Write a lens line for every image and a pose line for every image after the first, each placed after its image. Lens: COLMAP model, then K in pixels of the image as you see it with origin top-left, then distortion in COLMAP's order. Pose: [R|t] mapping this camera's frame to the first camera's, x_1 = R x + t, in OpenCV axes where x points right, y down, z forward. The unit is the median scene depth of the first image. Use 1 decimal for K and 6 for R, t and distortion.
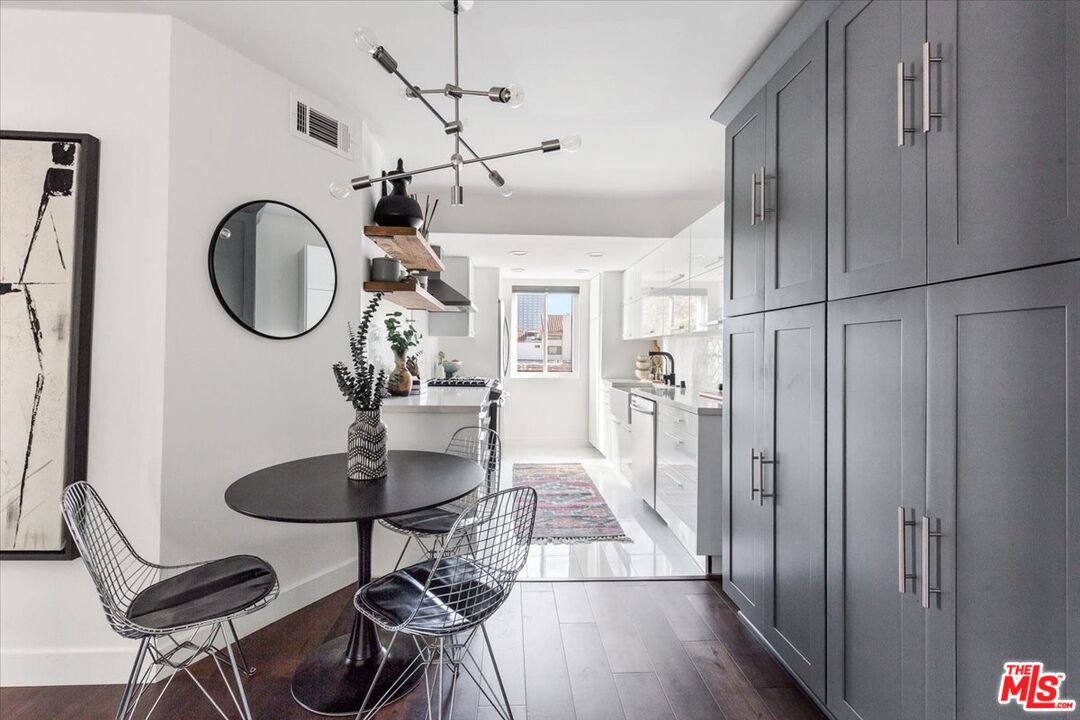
lens RADIAL K [[492.5, 0, 536.7], [0, 492.5, 344.7], [0, 0, 1]] dist [-0.000577, -0.000369]
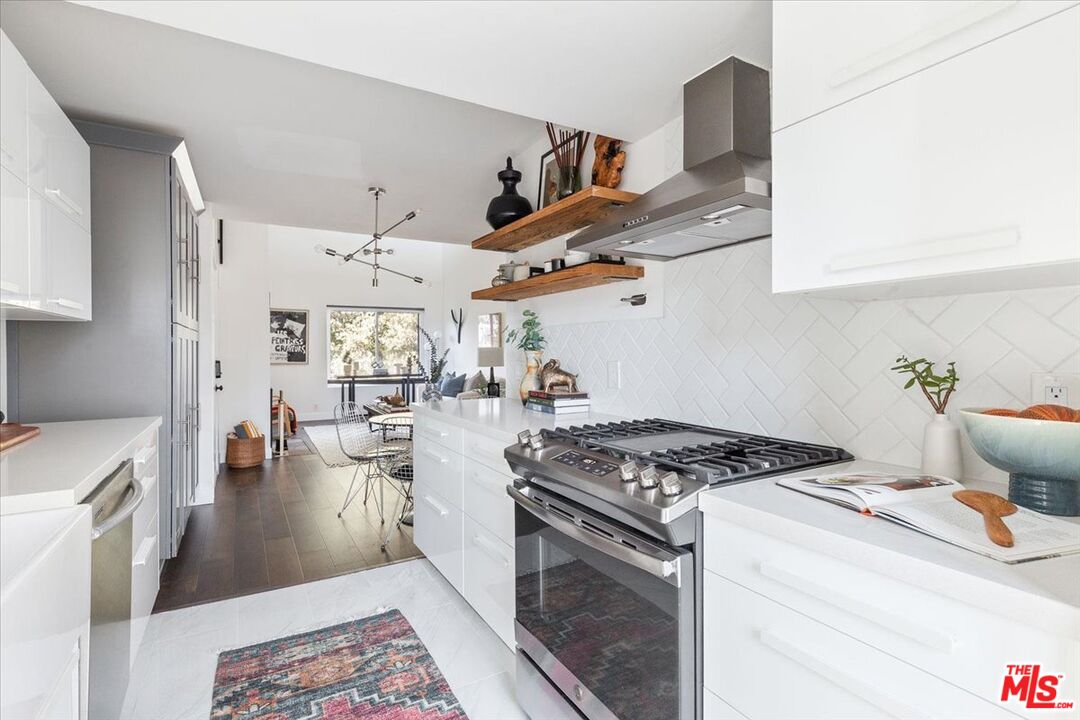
lens RADIAL K [[513.1, 0, 537.2], [0, 513.1, 351.9], [0, 0, 1]] dist [-0.000076, -0.000522]
pose [[-0.890240, -0.007669, -0.455427, 0.127572], [-0.001640, 0.999906, -0.013632, 0.022632], [0.455488, -0.011389, -0.890169, 1.819141]]
